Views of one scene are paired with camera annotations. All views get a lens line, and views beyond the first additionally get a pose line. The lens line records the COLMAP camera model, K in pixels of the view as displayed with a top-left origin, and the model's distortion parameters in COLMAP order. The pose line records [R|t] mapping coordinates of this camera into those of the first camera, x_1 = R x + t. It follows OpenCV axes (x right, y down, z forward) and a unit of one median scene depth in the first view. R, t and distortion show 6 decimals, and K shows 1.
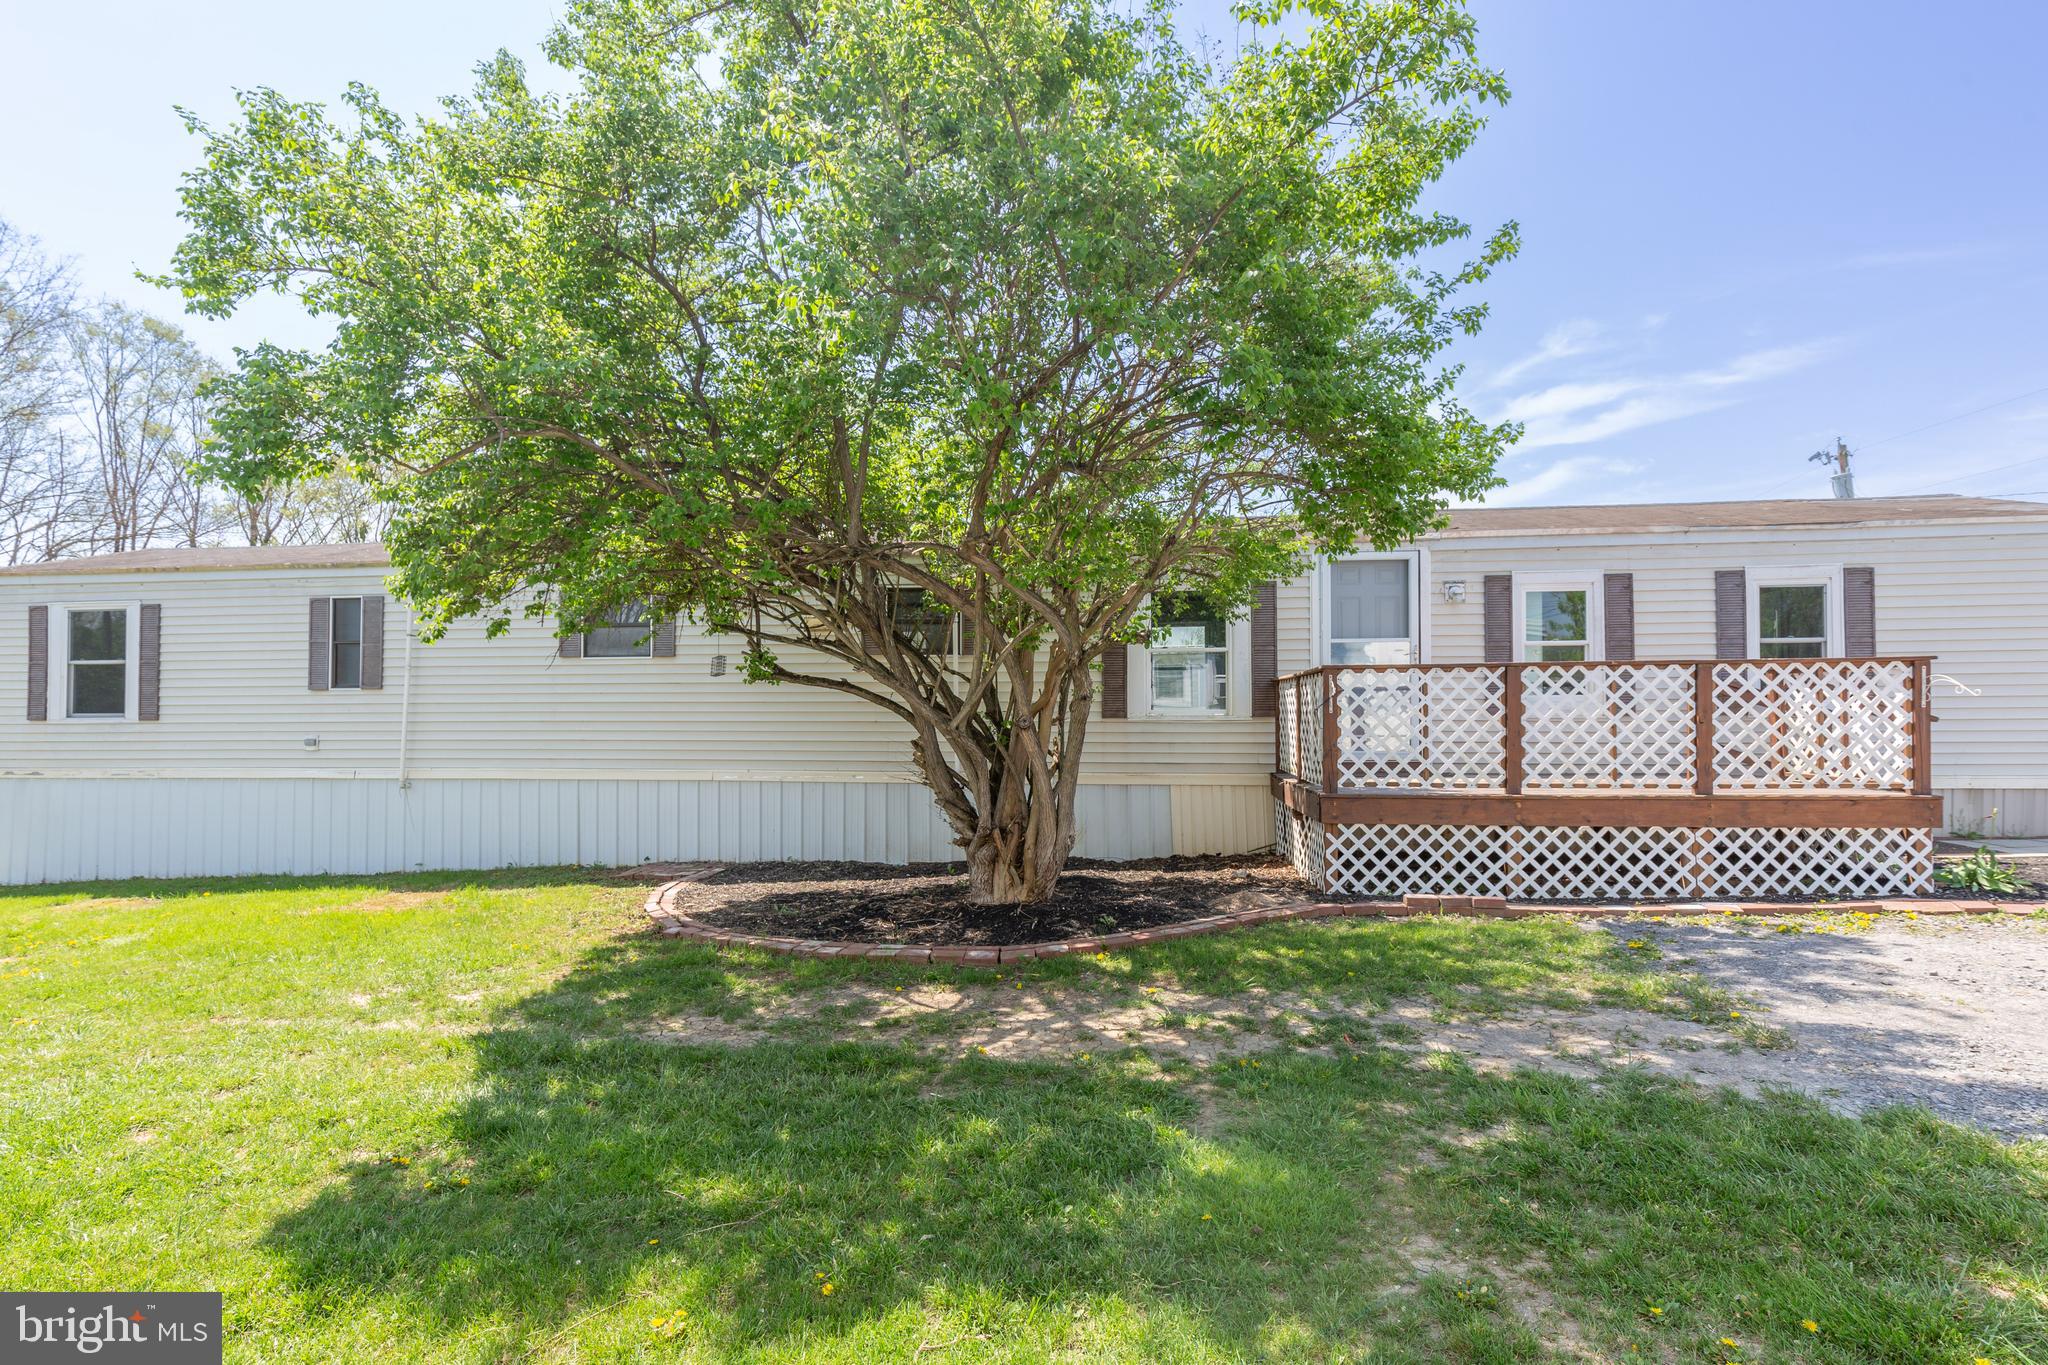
lens RADIAL K [[943.7, 0, 1032.4], [0, 943.7, 686.0], [0, 0, 1]] dist [0.011232, -0.001578]
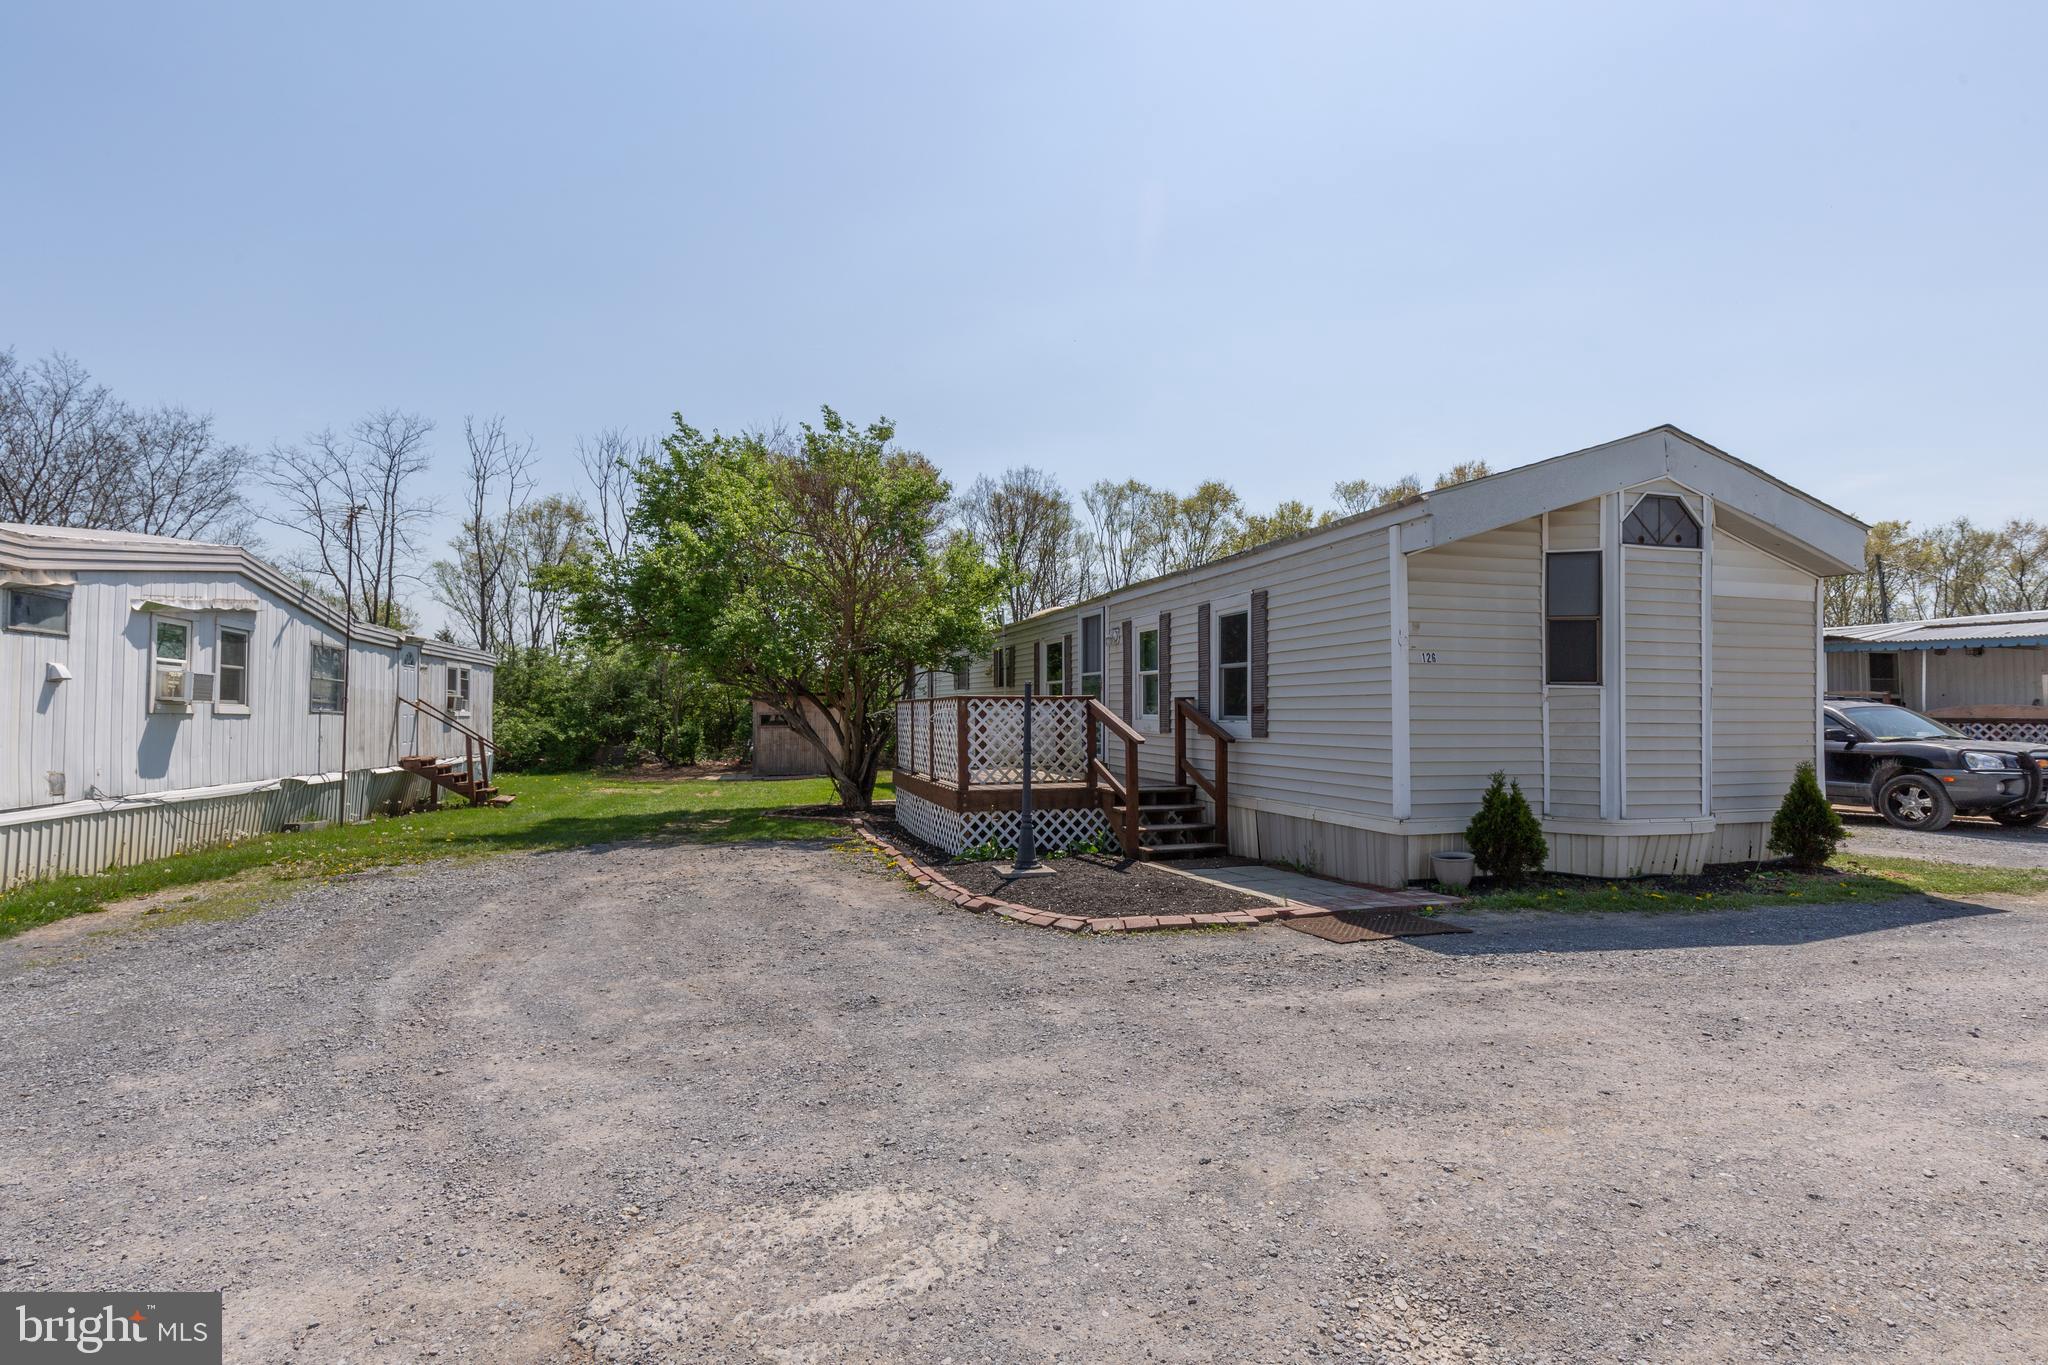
lens RADIAL K [[952.6, 0, 1028.8], [0, 952.6, 680.6], [0, 0, 1]] dist [0.008090, -0.000702]
pose [[0.412406, -0.022921, -0.910712, 2.276194], [0.027787, 0.999535, -0.012573, -0.032882], [0.910576, -0.020121, 0.412851, 0.477767]]
